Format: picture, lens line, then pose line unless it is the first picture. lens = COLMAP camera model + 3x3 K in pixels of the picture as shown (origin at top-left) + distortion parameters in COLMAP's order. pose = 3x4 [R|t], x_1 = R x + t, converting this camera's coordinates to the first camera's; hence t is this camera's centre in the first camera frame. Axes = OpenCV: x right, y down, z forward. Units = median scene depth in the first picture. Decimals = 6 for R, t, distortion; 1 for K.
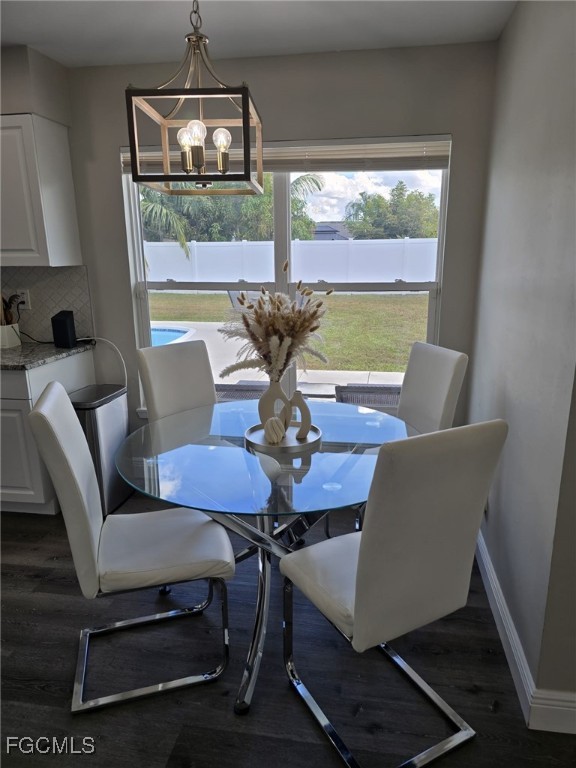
lens RADIAL K [[521.3, 0, 291.4], [0, 521.3, 384.1], [0, 0, 1]] dist [0.037251, -0.013449]
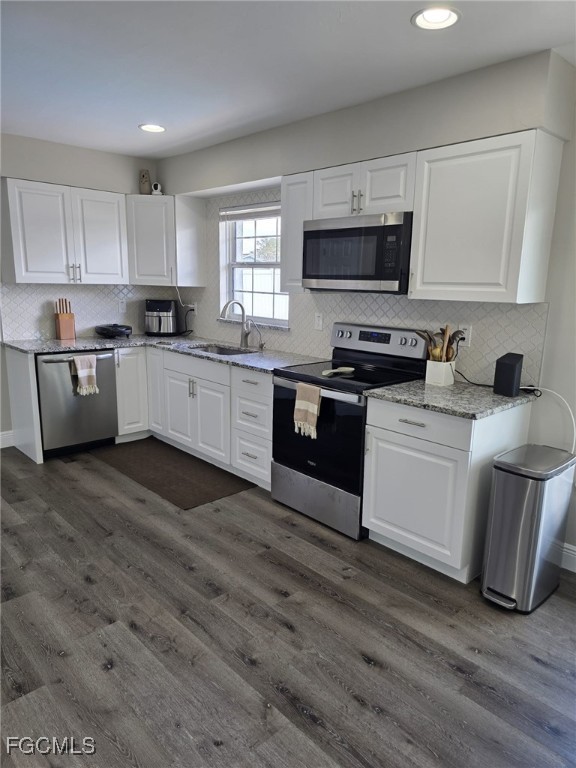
lens RADIAL K [[521.3, 0, 291.6], [0, 521.3, 386.1], [0, 0, 1]] dist [0.037251, -0.013449]
pose [[0.789247, 0.143240, -0.597136, -0.197163], [-0.172475, 0.984979, 0.008311, -0.030811], [0.589356, 0.096431, 0.802097, 0.096508]]
